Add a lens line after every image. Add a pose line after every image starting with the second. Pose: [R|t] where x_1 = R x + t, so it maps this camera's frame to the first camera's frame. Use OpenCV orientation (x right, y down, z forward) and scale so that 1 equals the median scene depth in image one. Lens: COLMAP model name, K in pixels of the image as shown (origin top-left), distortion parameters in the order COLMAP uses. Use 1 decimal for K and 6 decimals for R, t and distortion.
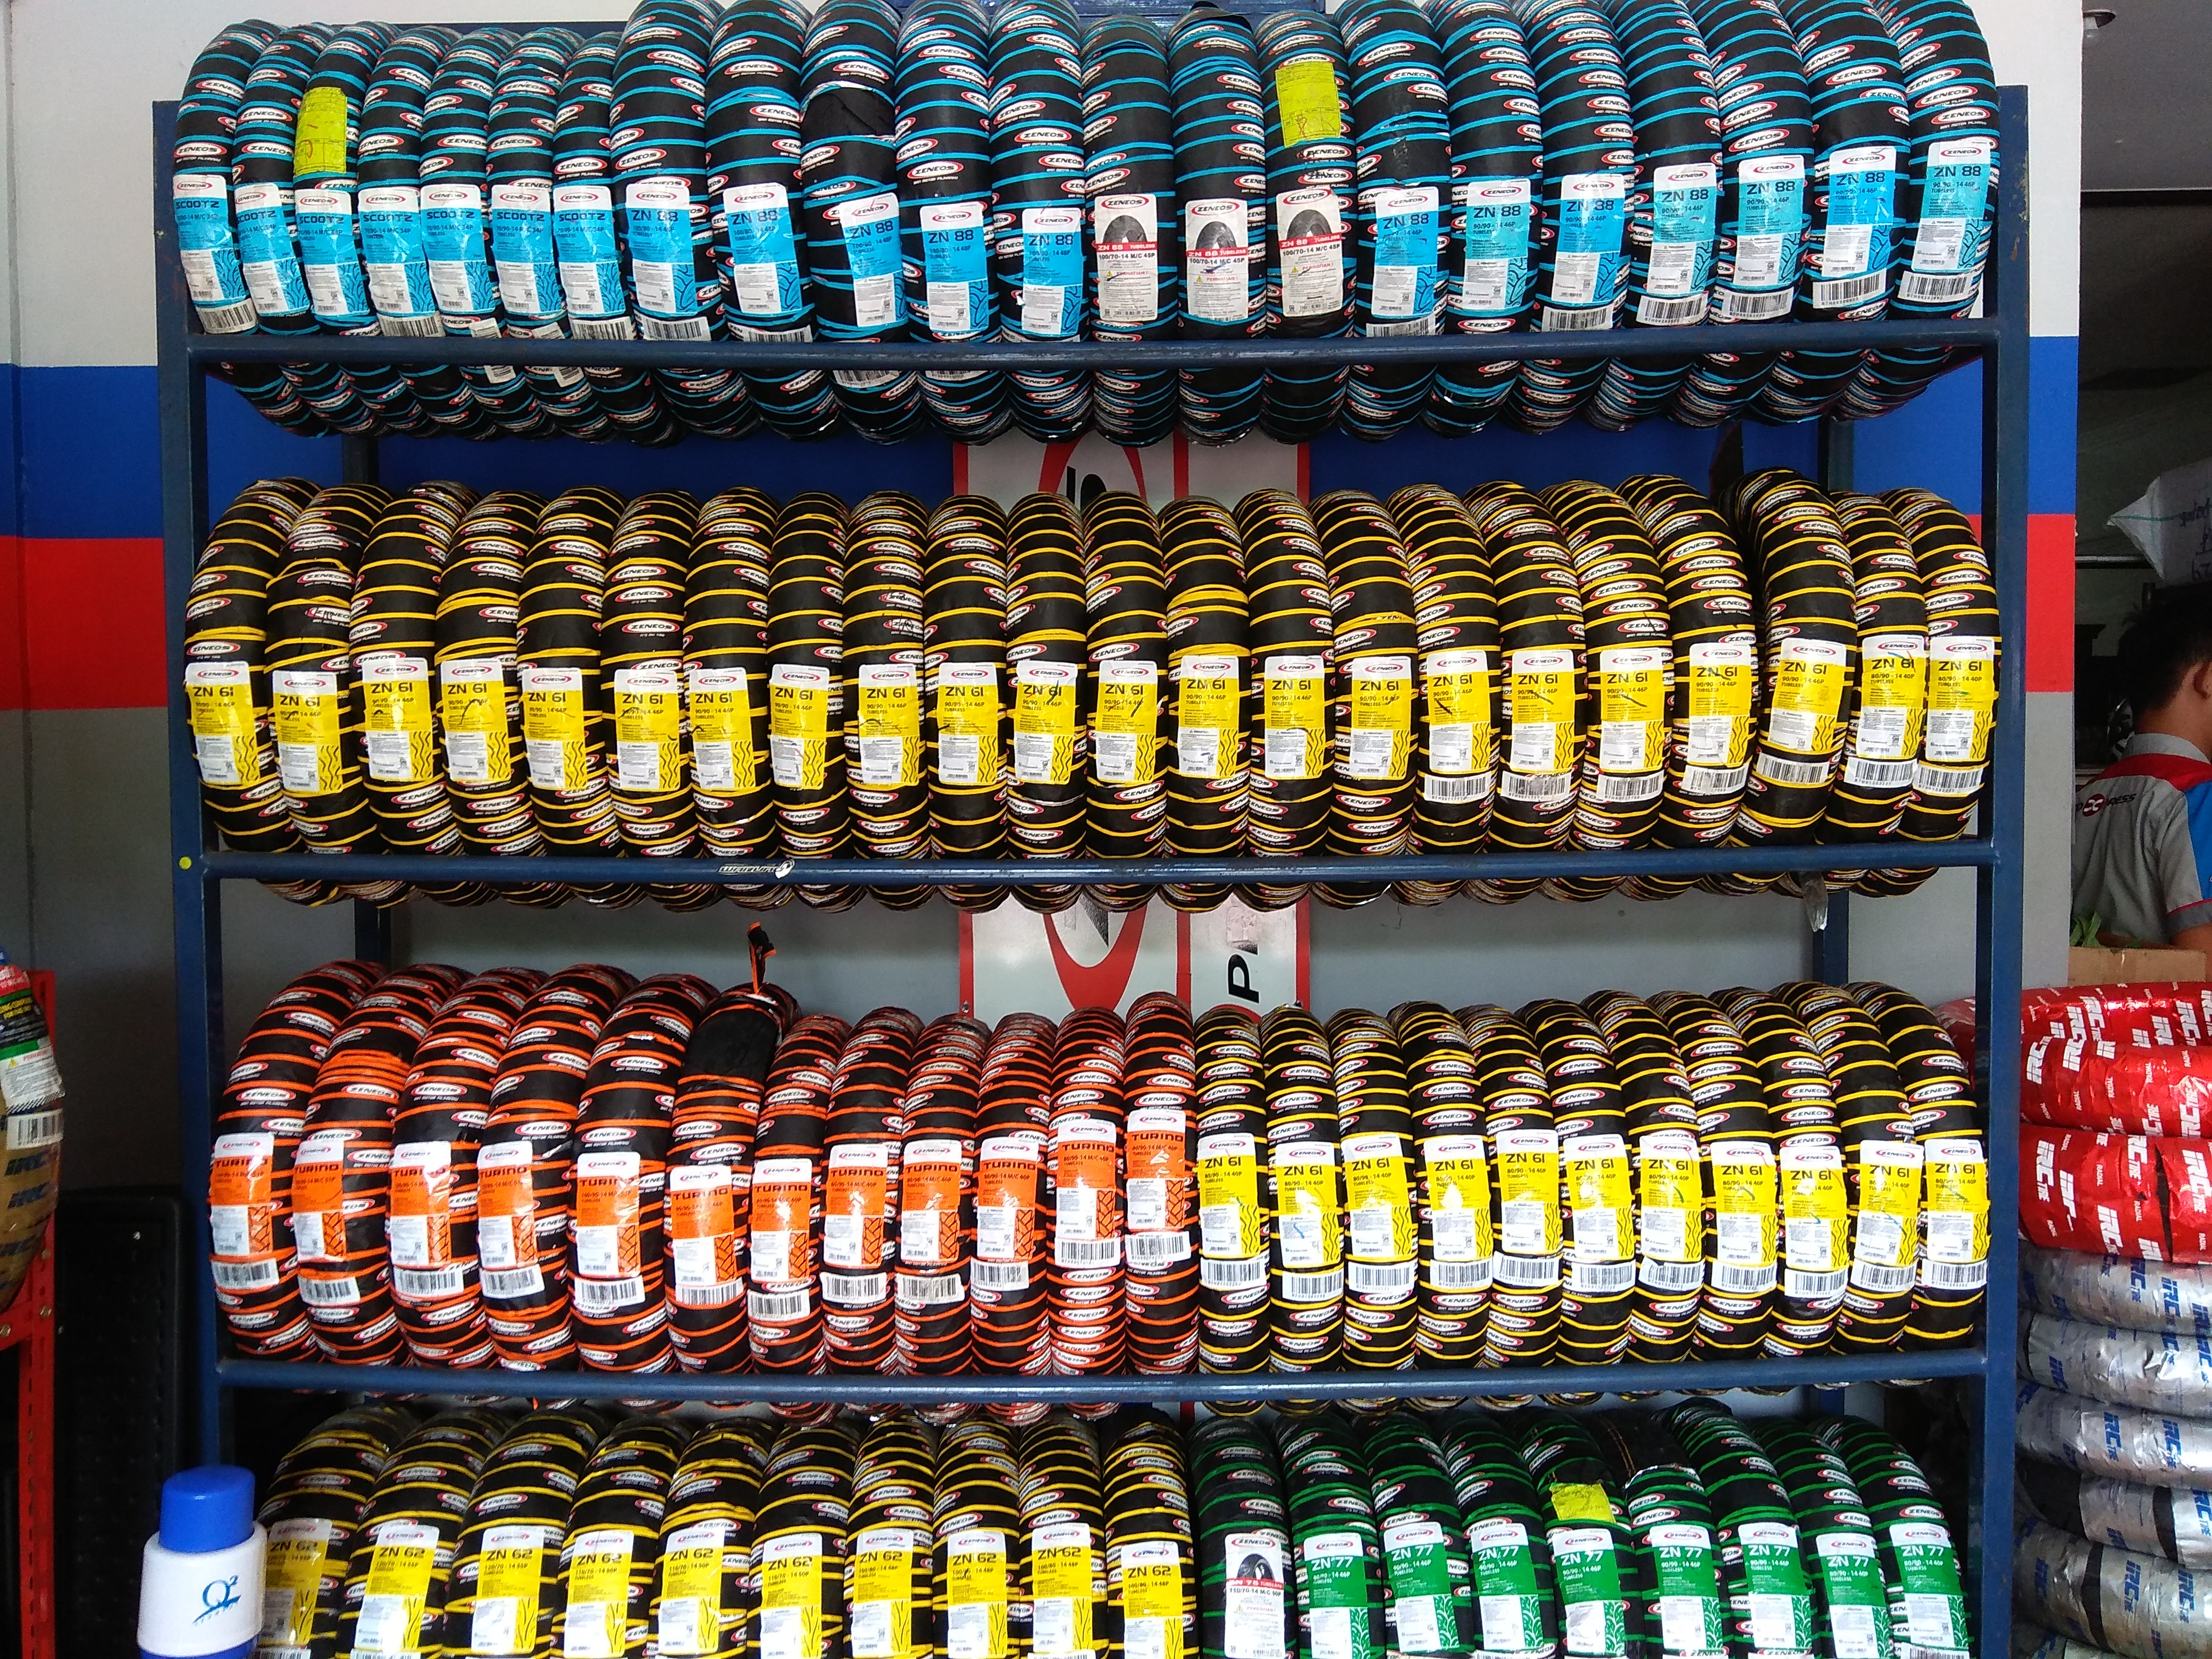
lens RADIAL K [[1707.9, 0, 1118.5], [0, 1707.9, 817.1], [0, 0, 1]] dist [0.118643, -0.209439]
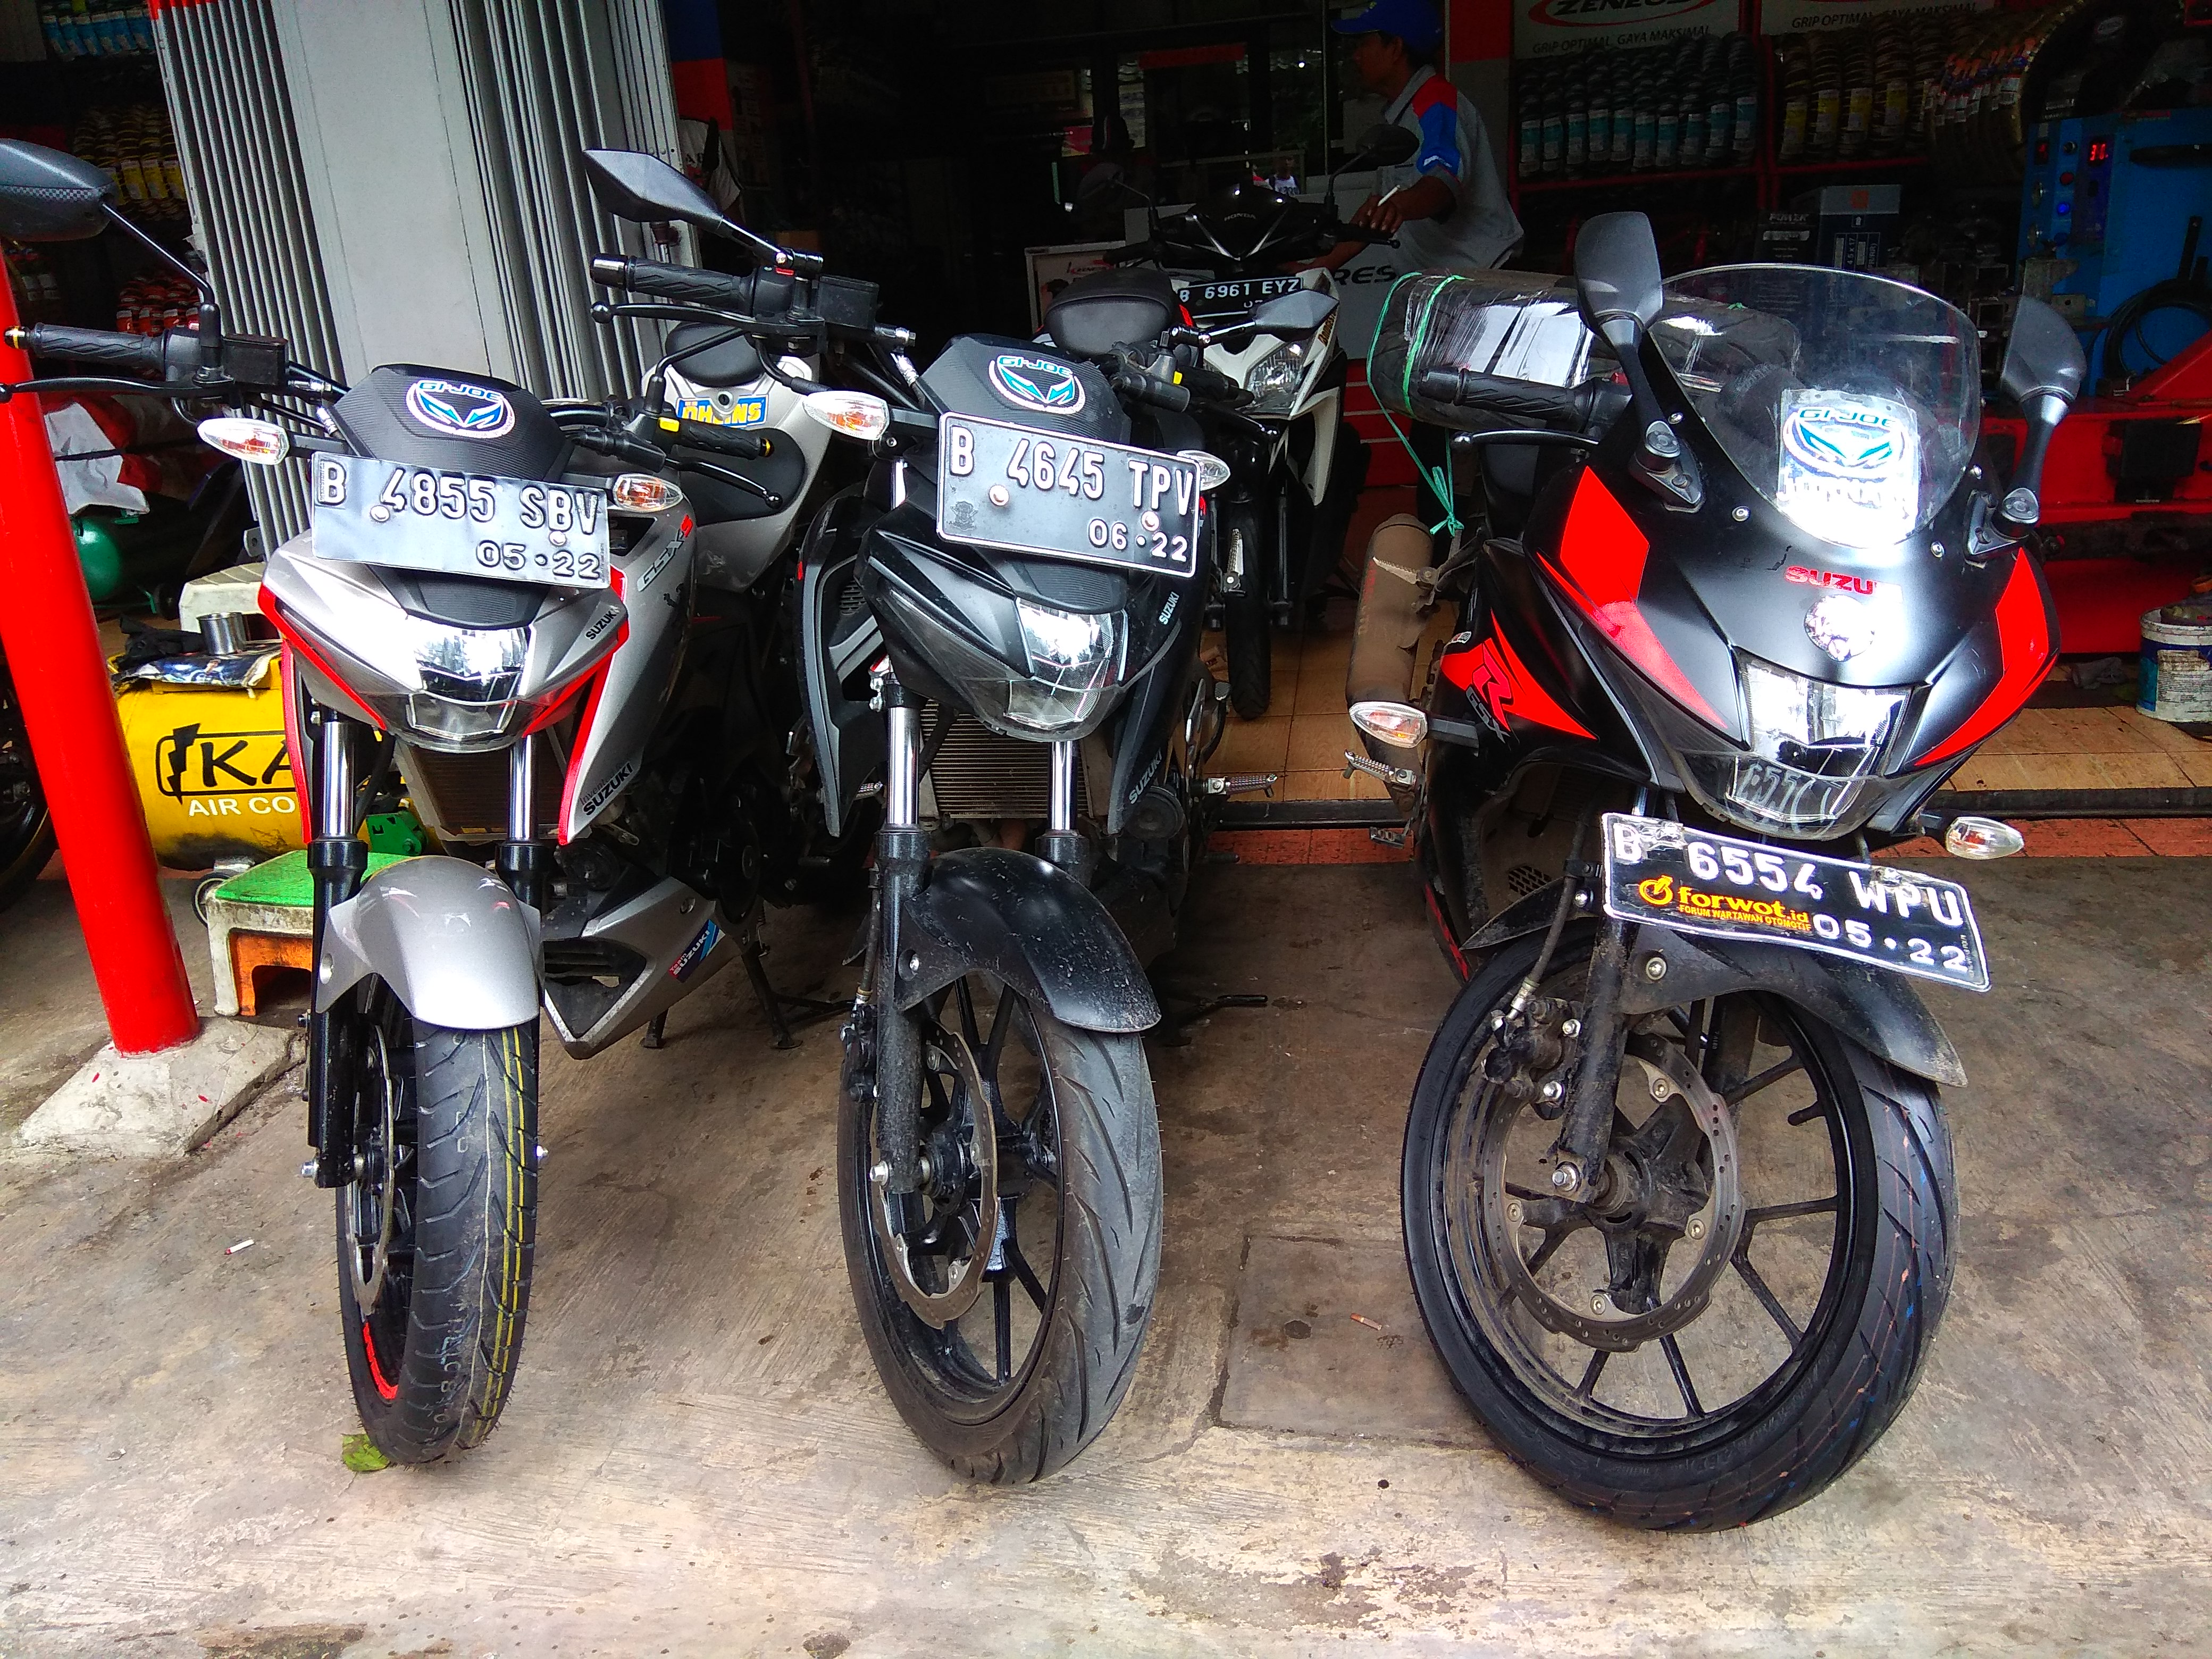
lens RADIAL K [[1713.8, 0, 1106.0], [0, 1713.8, 829.5], [0, 0, 1]] dist [0.068532, -0.098973]
pose [[0.988464, -0.013309, -0.150872, 1.964508], [0.057251, 0.955057, 0.290842, 0.281789], [0.140220, -0.296125, 0.944801, -2.321473]]
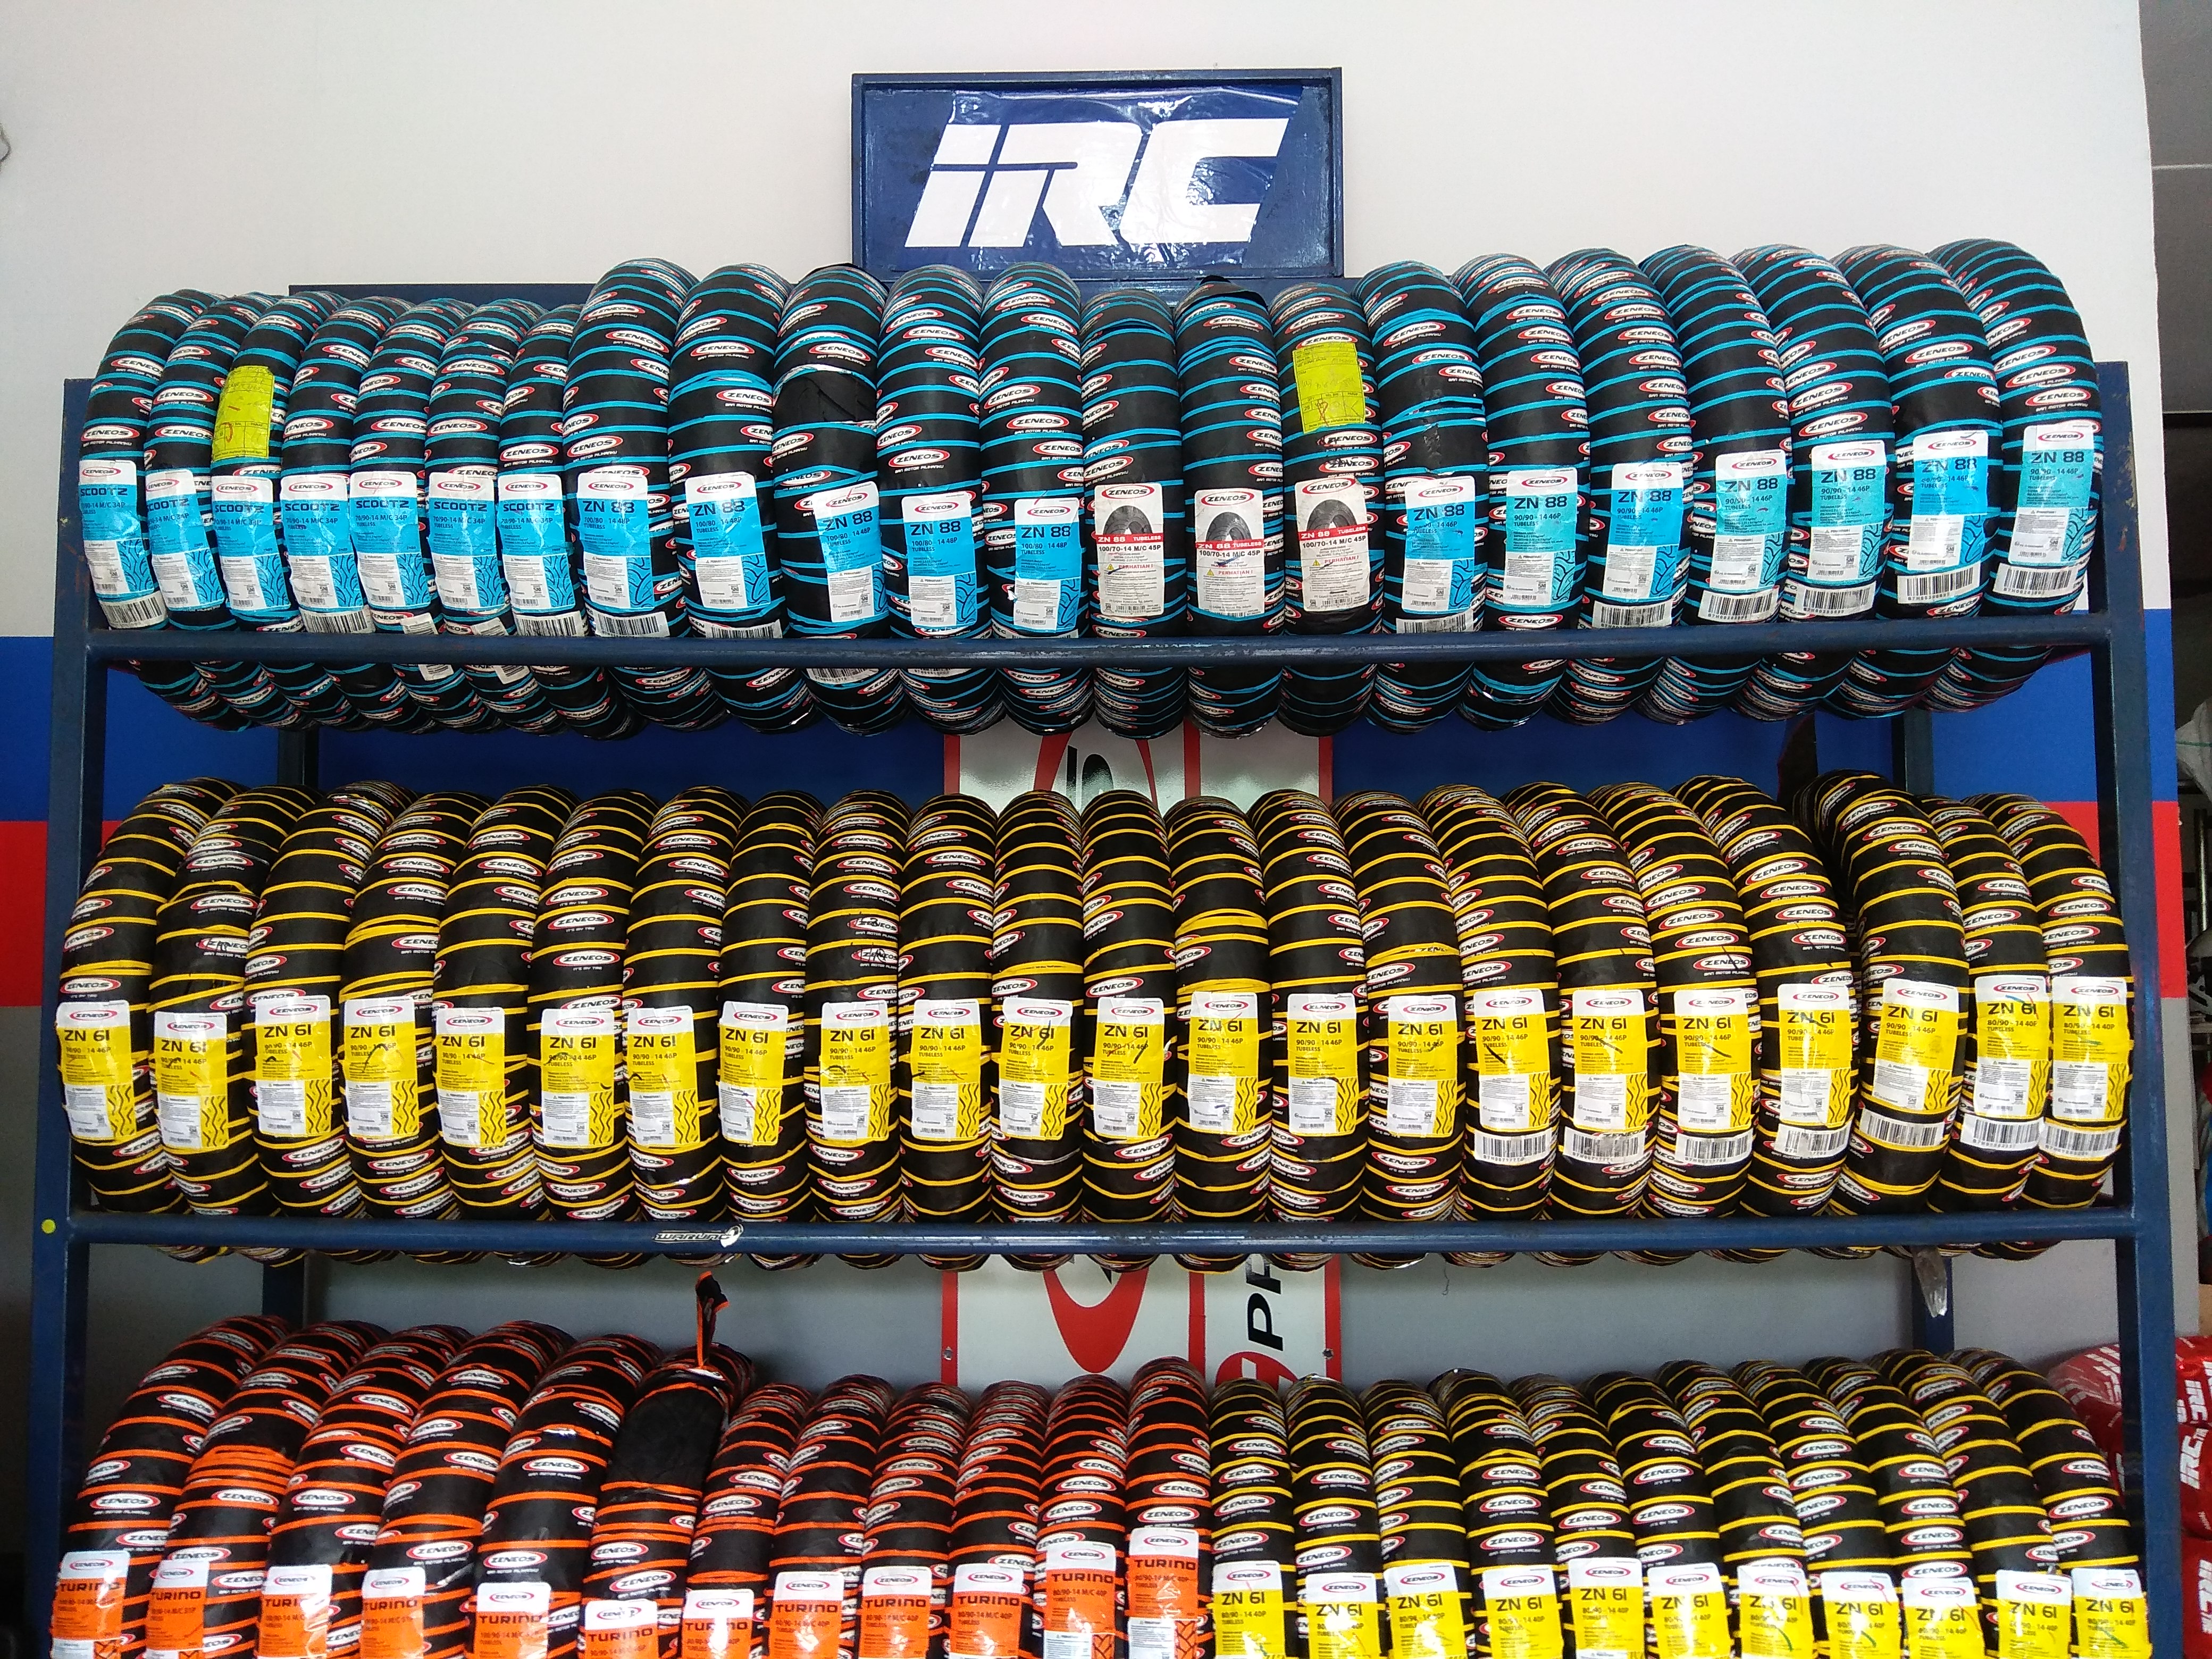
lens RADIAL K [[1707.9, 0, 1118.5], [0, 1707.9, 817.1], [0, 0, 1]] dist [0.118643, -0.209439]
pose [[0.999955, 0.001804, -0.009318, 0.007367], [-0.002781, 0.994368, -0.105947, -0.089024], [0.009075, 0.105968, 0.994328, 0.120602]]
